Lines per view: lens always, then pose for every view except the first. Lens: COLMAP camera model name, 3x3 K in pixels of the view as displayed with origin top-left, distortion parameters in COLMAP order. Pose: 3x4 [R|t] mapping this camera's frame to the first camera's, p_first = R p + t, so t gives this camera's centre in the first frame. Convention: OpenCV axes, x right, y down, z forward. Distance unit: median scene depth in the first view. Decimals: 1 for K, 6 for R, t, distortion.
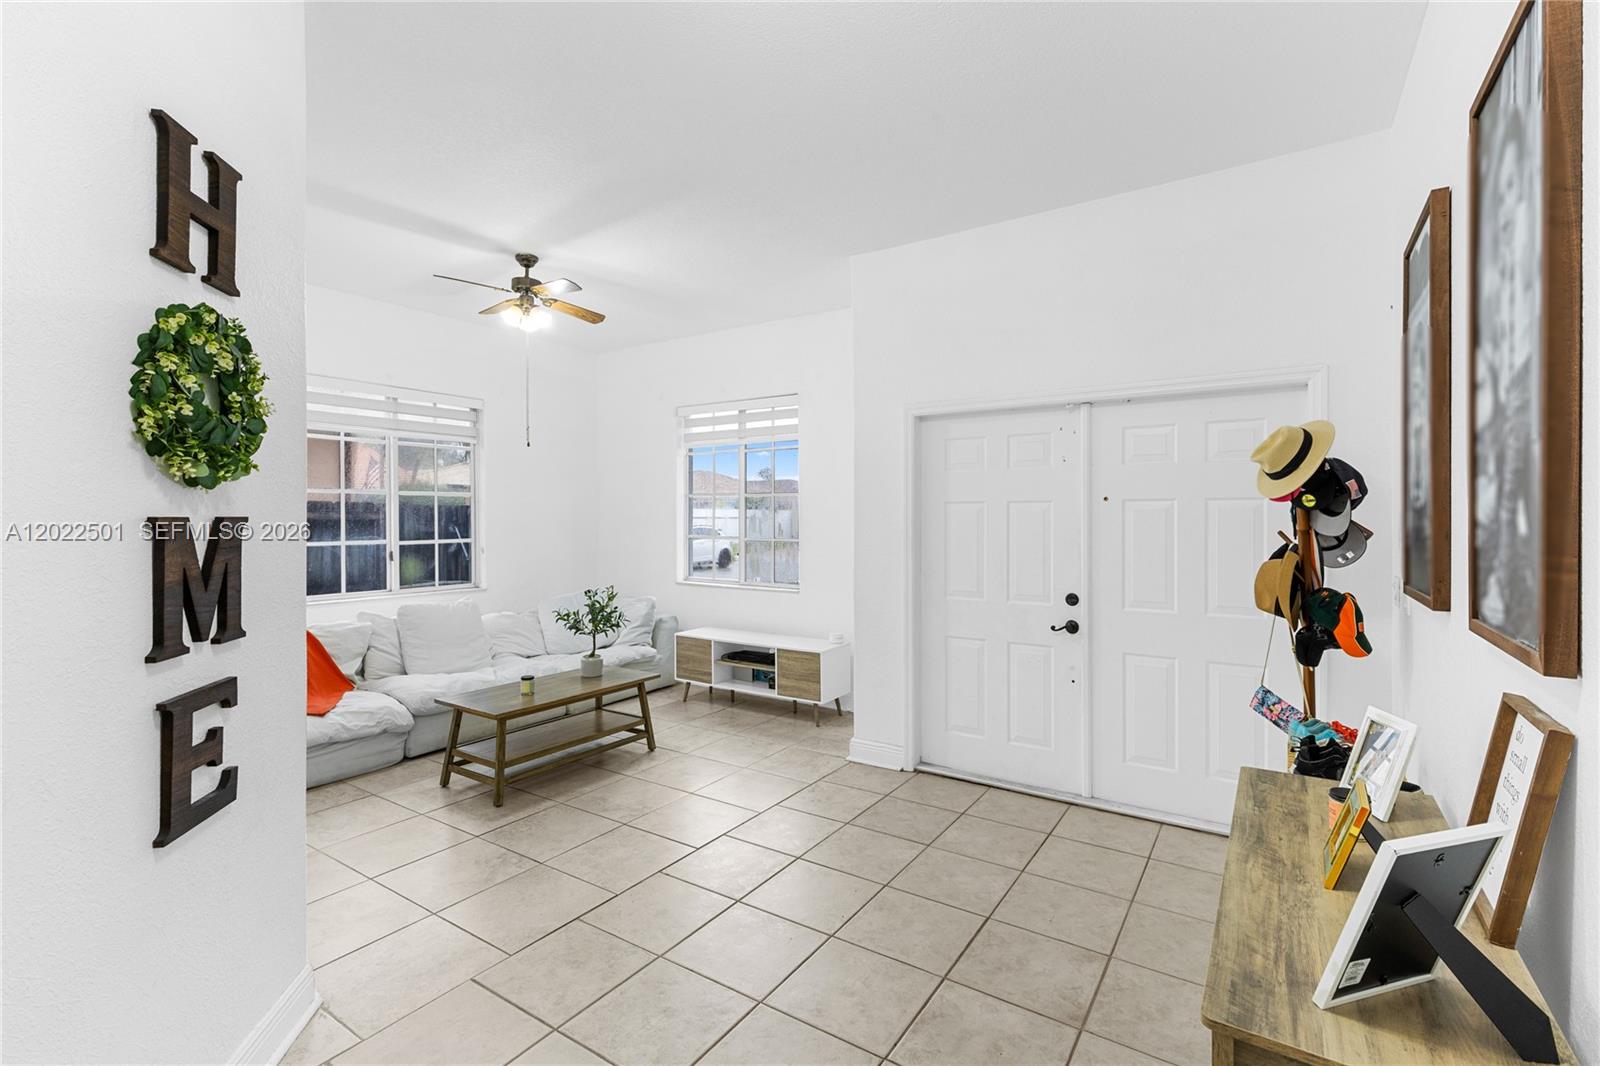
lens RADIAL K [[724.5, 0, 800.3], [0, 724.5, 520.6], [0, 0, 1]] dist [0.000431, 0.000446]
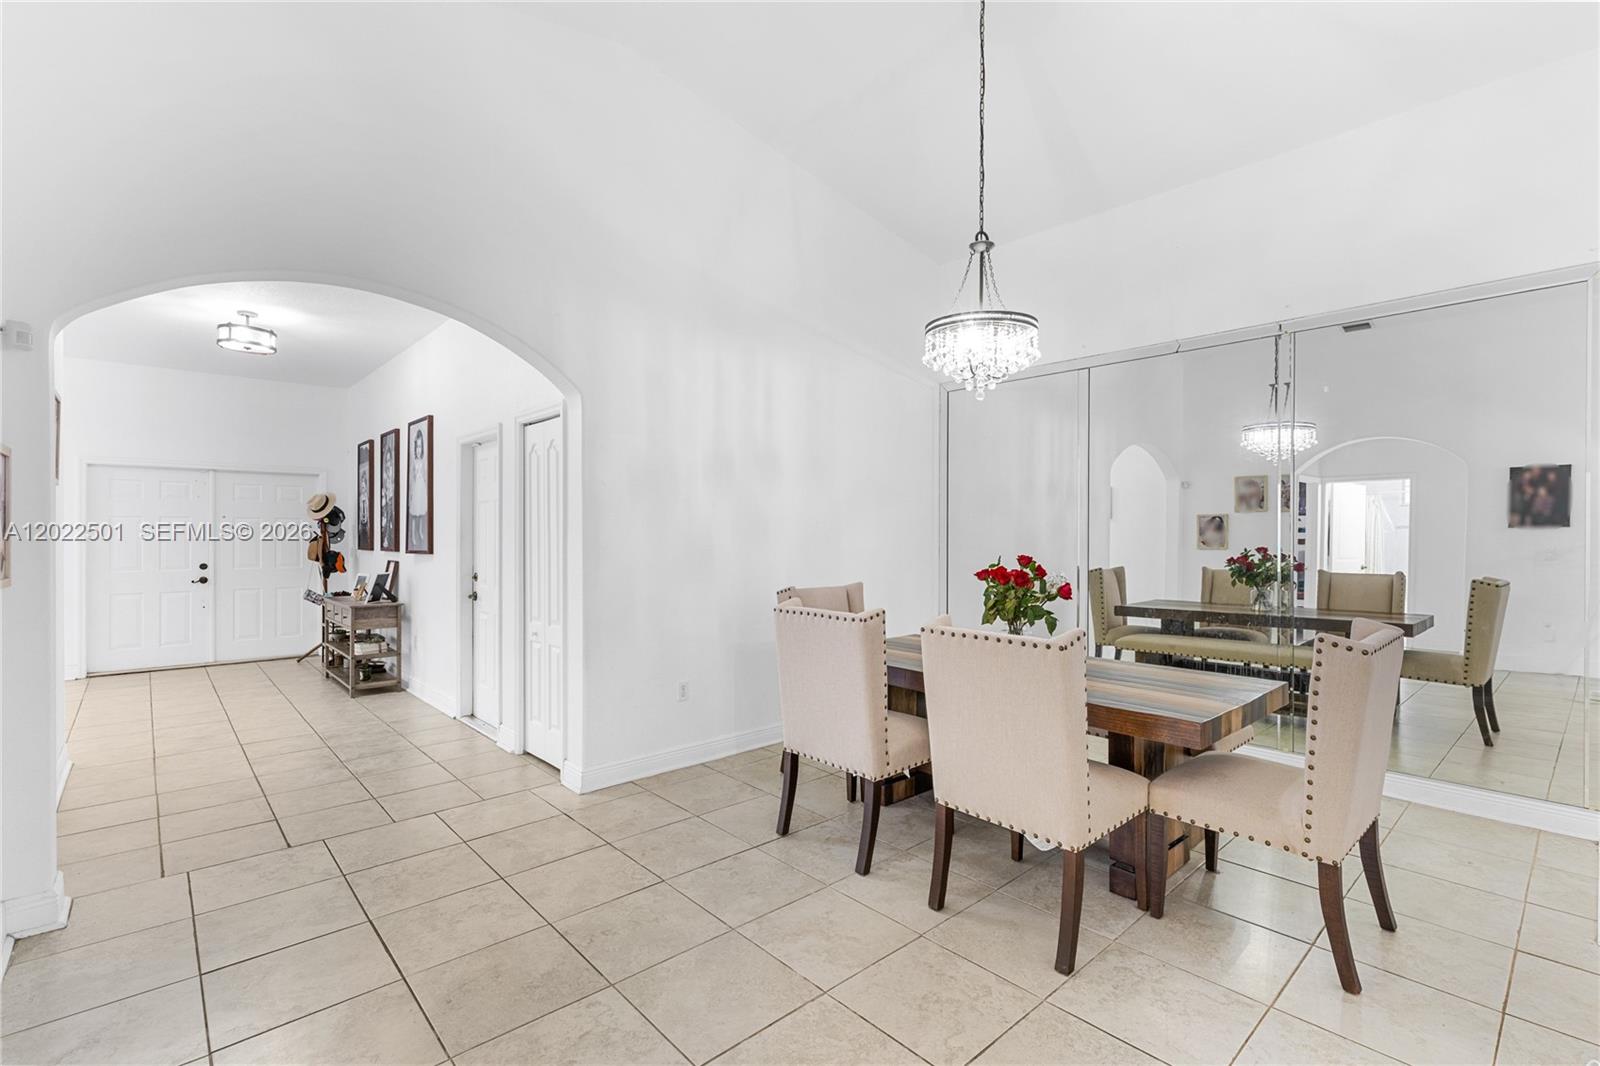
lens RADIAL K [[724.5, 0, 801.1], [0, 724.5, 535.3], [0, 0, 1]] dist [0.000431, 0.000446]
pose [[0.243966, 0.001100, 0.969783, -1.662459], [0.002287, 0.999996, -0.001710, 0.041652], [-0.969781, 0.002635, 0.243963, -1.559602]]
